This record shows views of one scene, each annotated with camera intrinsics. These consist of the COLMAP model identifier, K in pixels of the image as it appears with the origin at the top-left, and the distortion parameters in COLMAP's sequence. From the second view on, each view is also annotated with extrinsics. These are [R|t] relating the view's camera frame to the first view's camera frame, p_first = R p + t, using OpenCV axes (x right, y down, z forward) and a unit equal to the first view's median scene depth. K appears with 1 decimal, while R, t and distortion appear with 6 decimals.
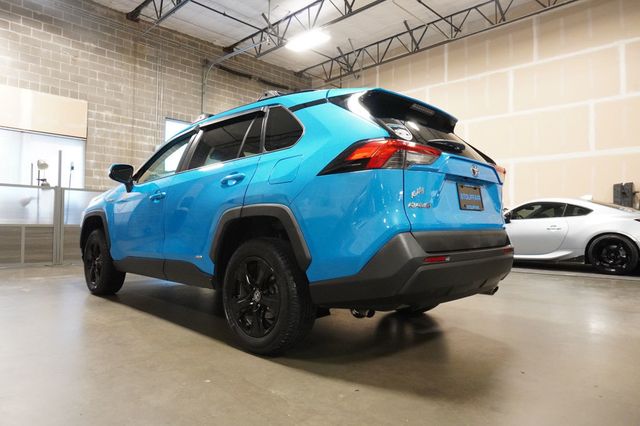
lens RADIAL K [[423.1, 0, 320.6], [0, 423.1, 209.9], [0, 0, 1]] dist [-0.040785, 0.031677]
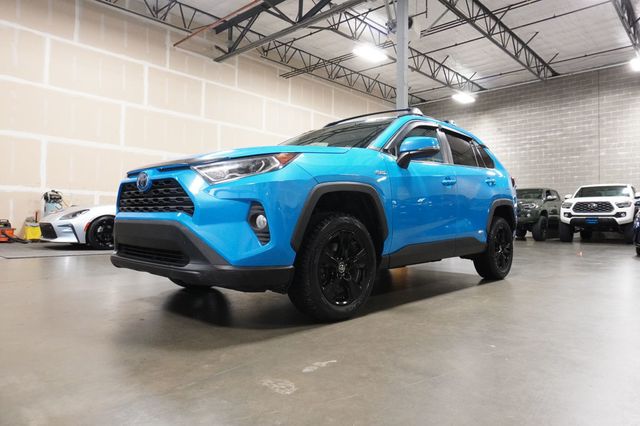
lens RADIAL K [[423.1, 0, 320.6], [0, 423.1, 209.9], [0, 0, 1]] dist [-0.040785, 0.031677]
pose [[-0.006346, 0.021081, 0.999758, -1.860360], [-0.045596, 0.998732, -0.021349, 0.126034], [-0.998940, -0.045720, -0.005377, 1.694214]]
